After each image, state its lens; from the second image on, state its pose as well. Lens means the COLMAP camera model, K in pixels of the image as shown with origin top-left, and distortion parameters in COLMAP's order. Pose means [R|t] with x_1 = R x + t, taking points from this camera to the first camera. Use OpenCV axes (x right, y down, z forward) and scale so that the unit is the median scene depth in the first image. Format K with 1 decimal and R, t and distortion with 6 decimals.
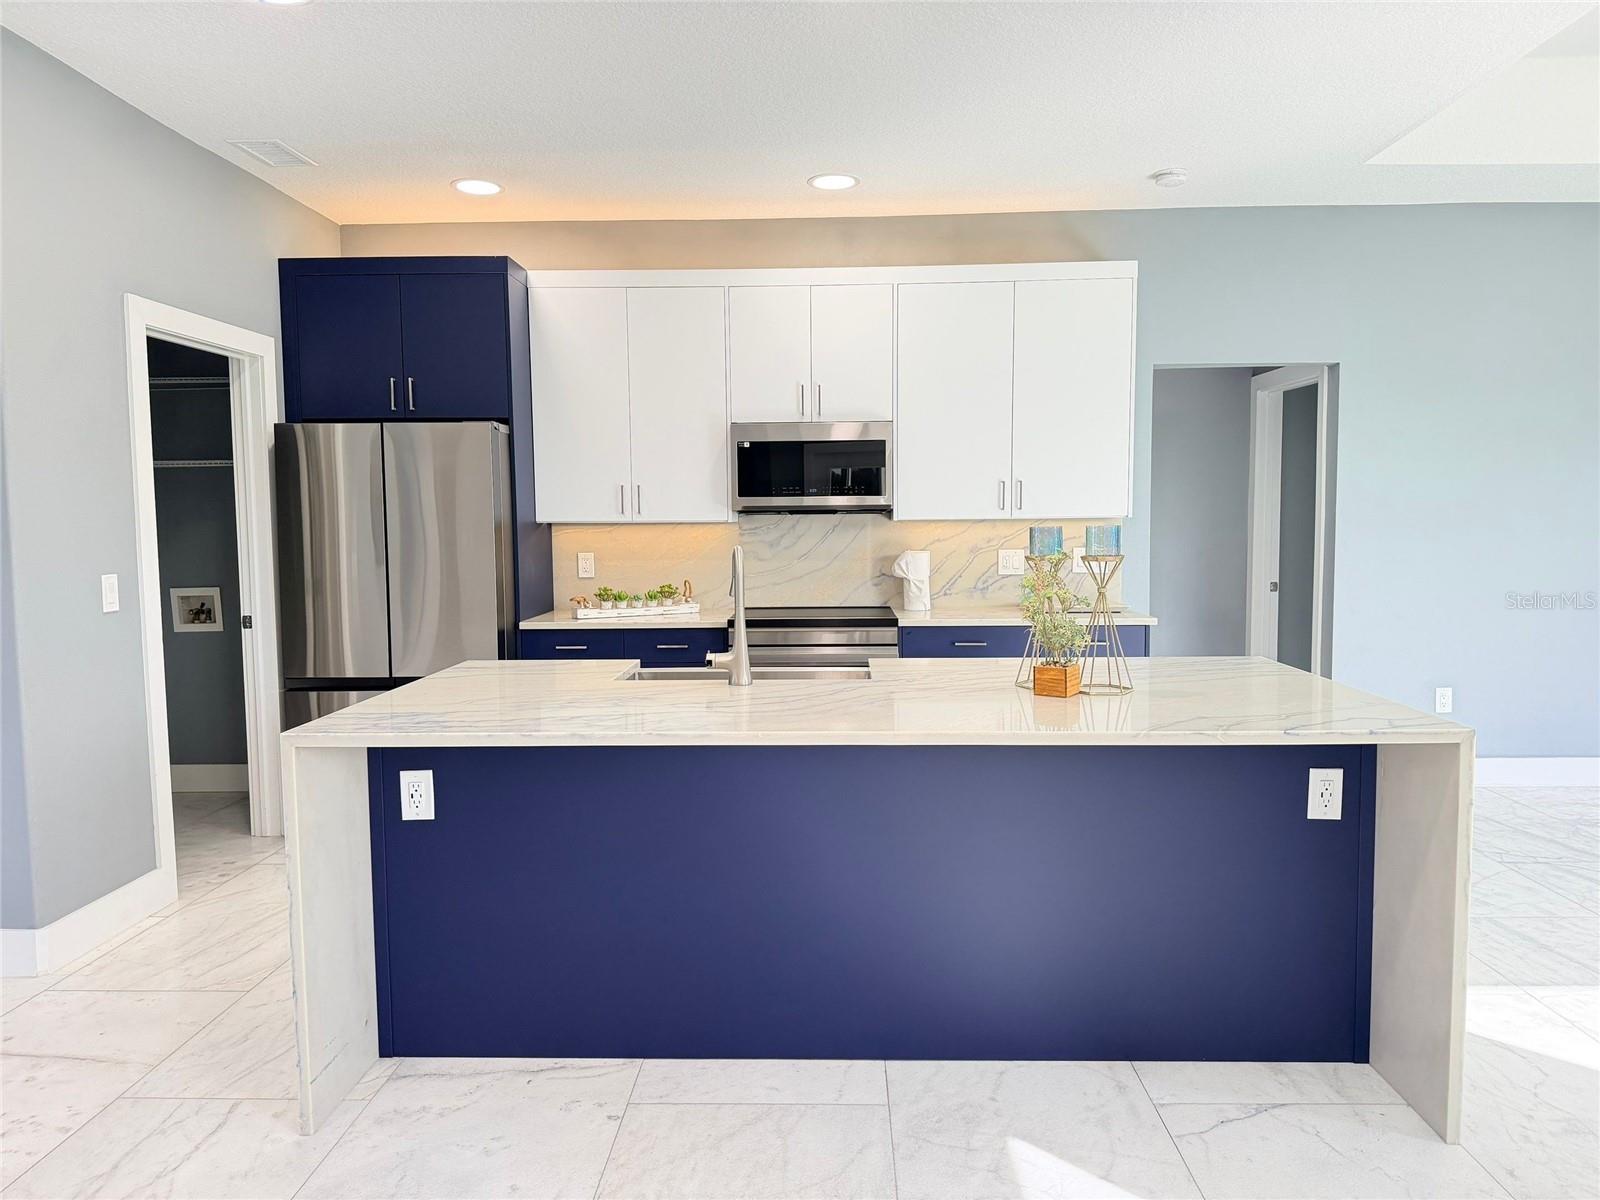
lens RADIAL K [[1121.9, 0, 801.1], [0, 1121.9, 599.1], [0, 0, 1]] dist [0.061911, -0.080473]
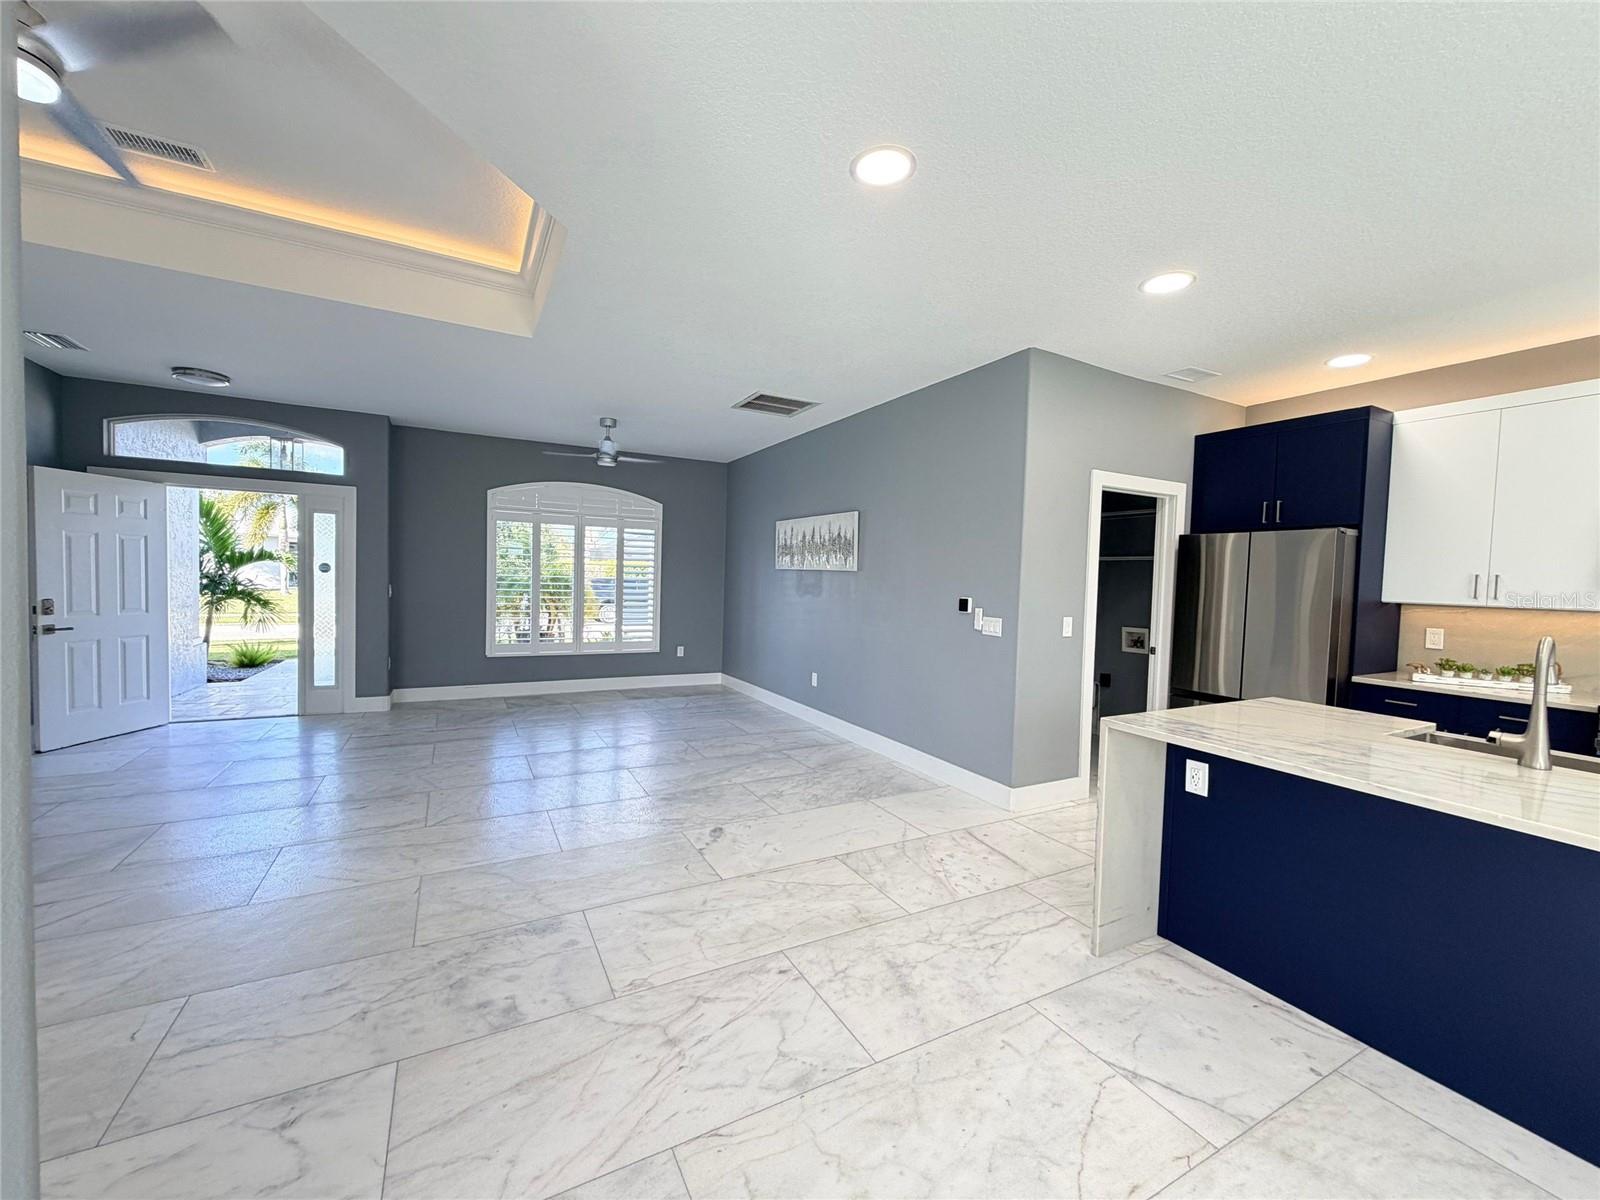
lens RADIAL K [[634.5, 0, 794.4], [0, 634.5, 602.5], [0, 0, 1]] dist [-0.004026, 0.000794]
pose [[0.496383, 0.060678, -0.865980, 0.067470], [-0.098447, 0.995054, 0.013292, -0.011439], [0.862503, 0.078655, 0.499901, 0.049620]]
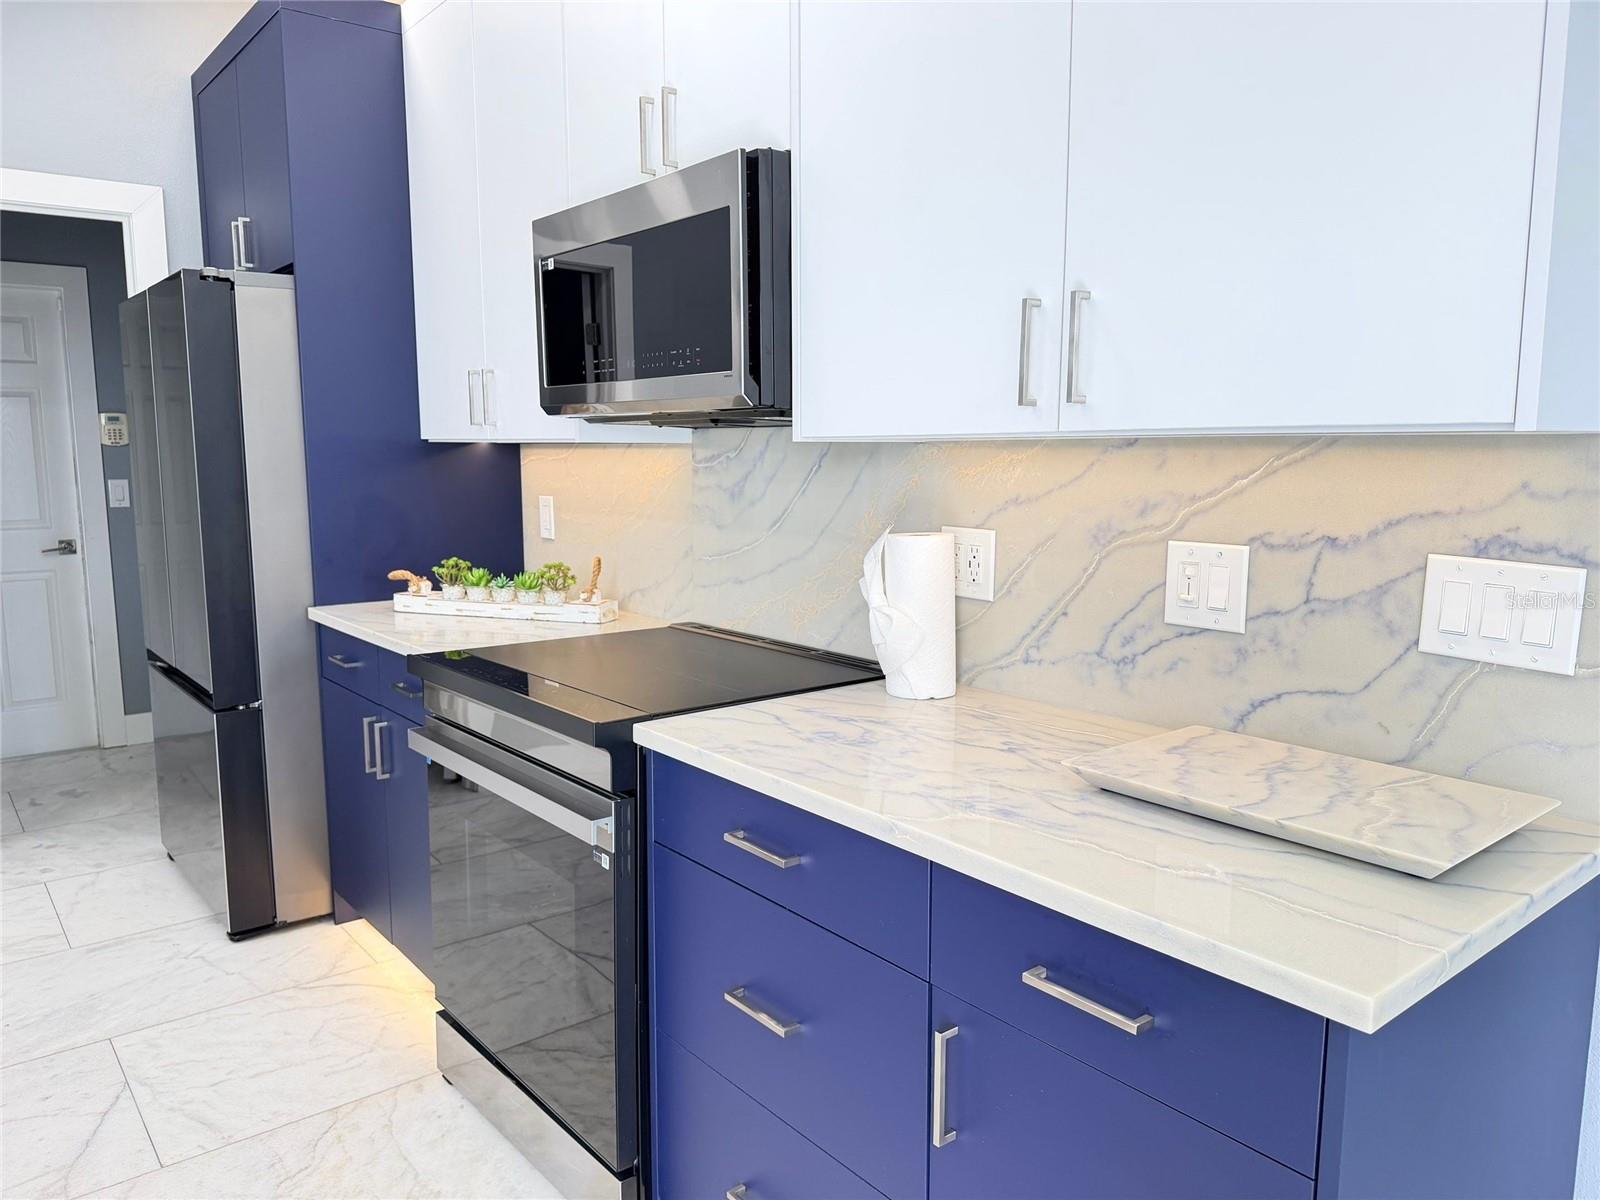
lens RADIAL K [[1121.9, 0, 797.2], [0, 1121.9, 602.5], [0, 0, 1]] dist [0.061911, -0.080473]
pose [[0.655760, 0.110770, -0.746799, 0.381587], [-0.064981, 0.993788, 0.090346, -0.054520], [0.752167, -0.010717, 0.658885, 0.816897]]
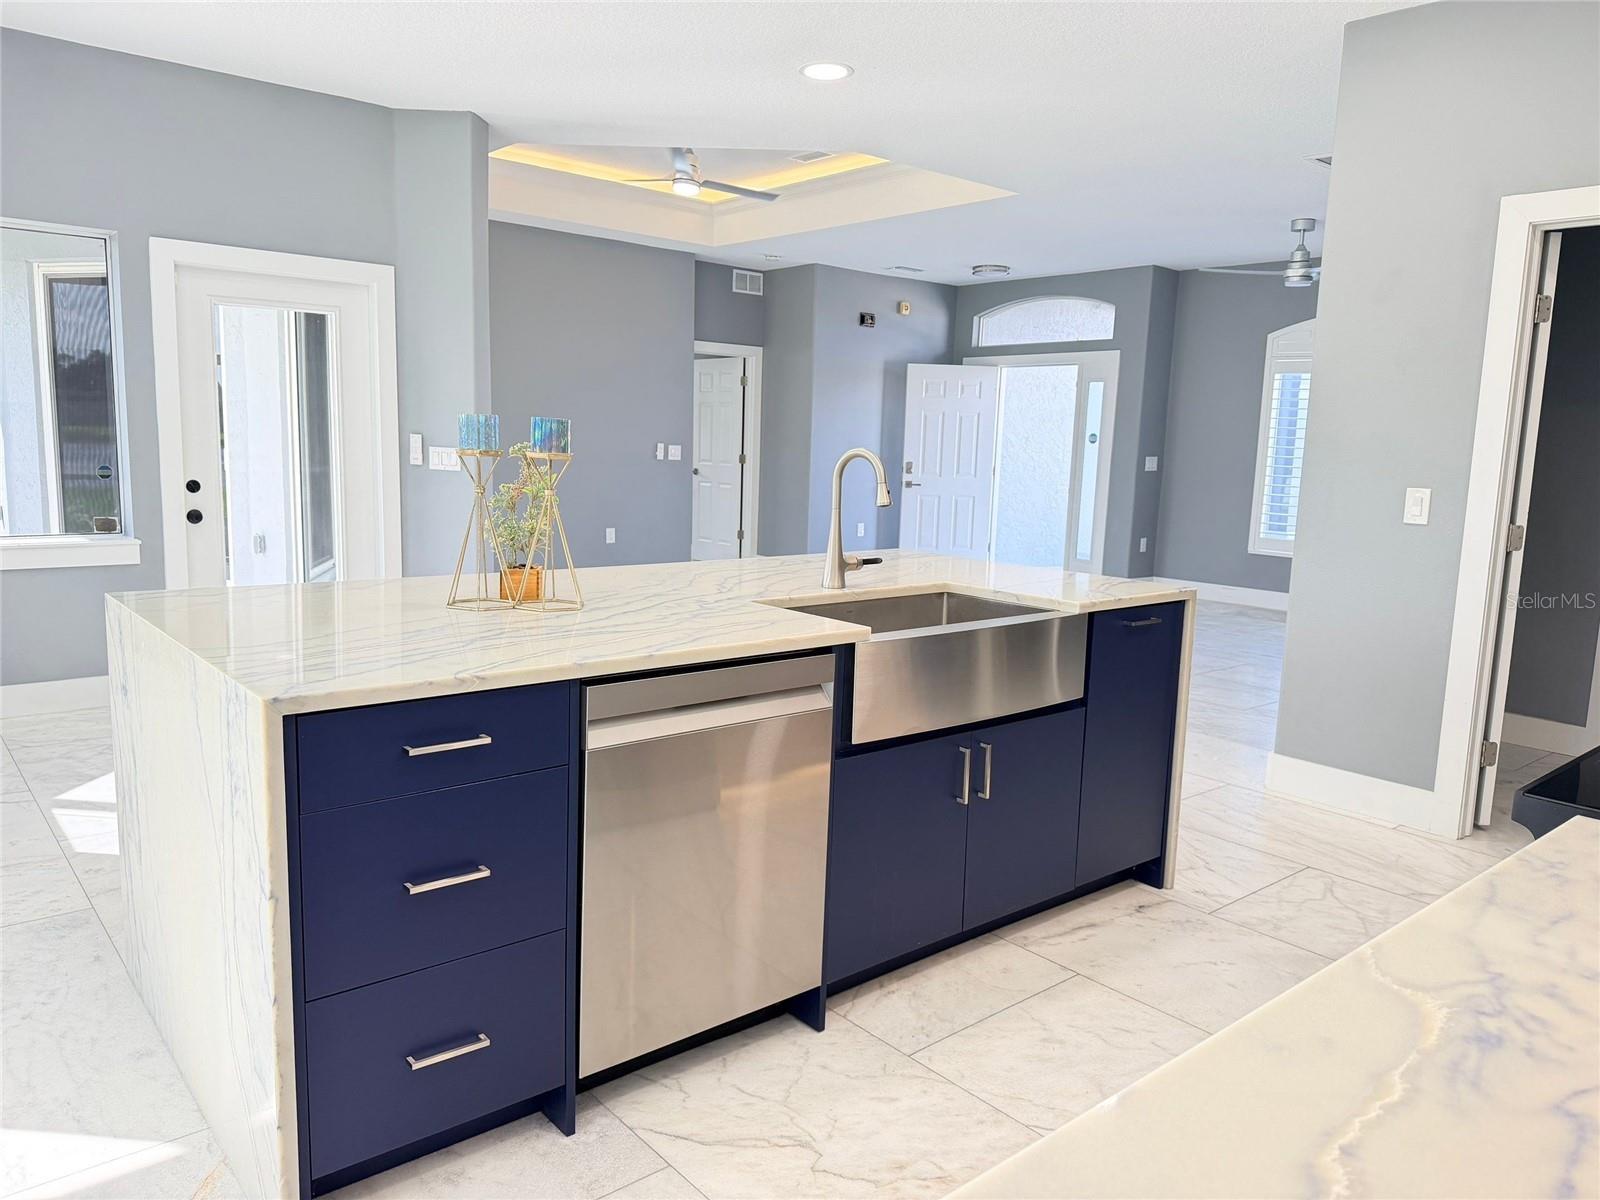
lens RADIAL K [[1121.9, 0, 785.5], [0, 1121.9, 600.0], [0, 0, 1]] dist [0.061911, -0.080473]
pose [[-0.750609, 0.083063, -0.655505, 0.396967], [-0.072804, 0.975629, 0.206995, -0.072117], [0.656724, 0.203096, -0.726268, 1.072383]]
